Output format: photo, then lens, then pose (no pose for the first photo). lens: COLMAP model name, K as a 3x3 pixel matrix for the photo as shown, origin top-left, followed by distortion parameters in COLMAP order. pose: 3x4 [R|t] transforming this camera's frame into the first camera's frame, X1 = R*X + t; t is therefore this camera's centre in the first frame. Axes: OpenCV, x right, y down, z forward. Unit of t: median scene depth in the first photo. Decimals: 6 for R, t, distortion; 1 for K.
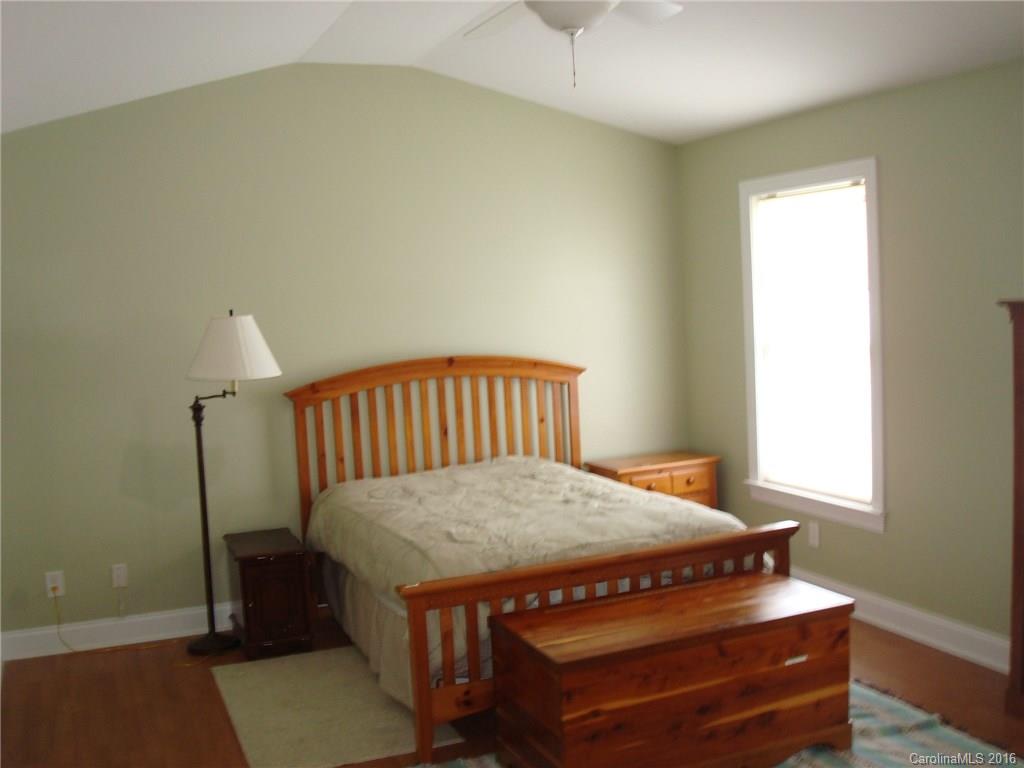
lens RADIAL K [[1076.3, 0, 506.8], [0, 1076.3, 382.2], [0, 0, 1]] dist [-0.065482, -0.127838]
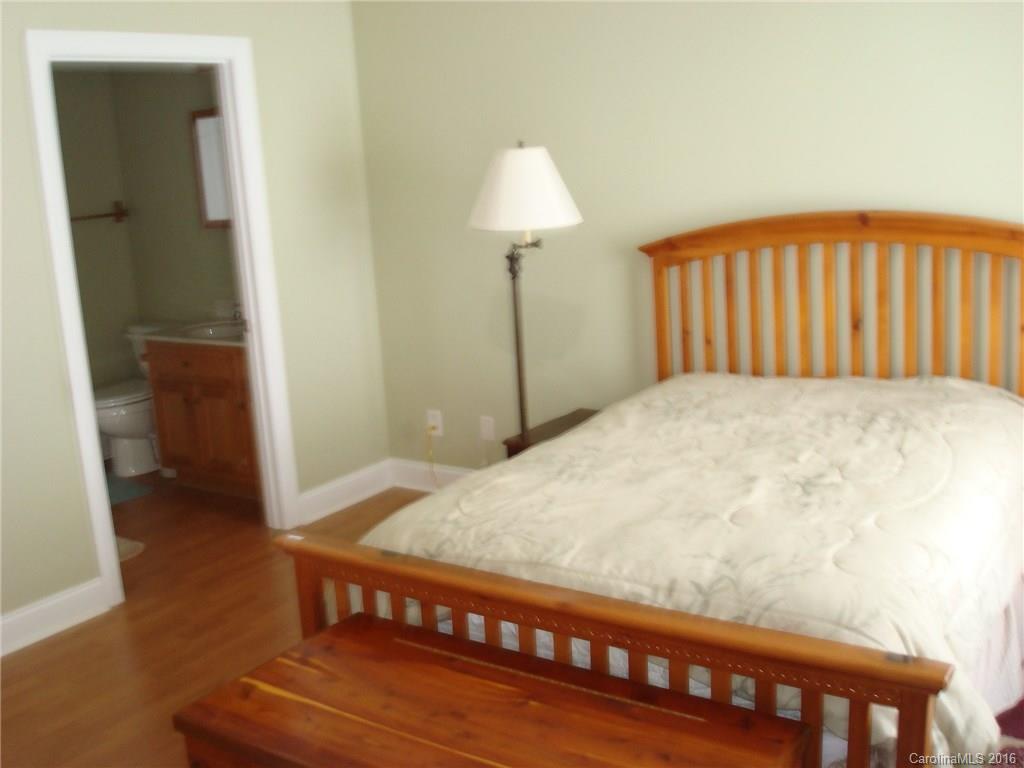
lens RADIAL K [[1076.3, 0, 506.8], [0, 1076.3, 382.2], [0, 0, 1]] dist [-0.065482, -0.127838]
pose [[0.545771, 0.190492, -0.815994, 0.387721], [-0.030271, 0.977663, 0.207986, -0.051842], [0.837387, -0.088812, 0.539347, 0.485586]]
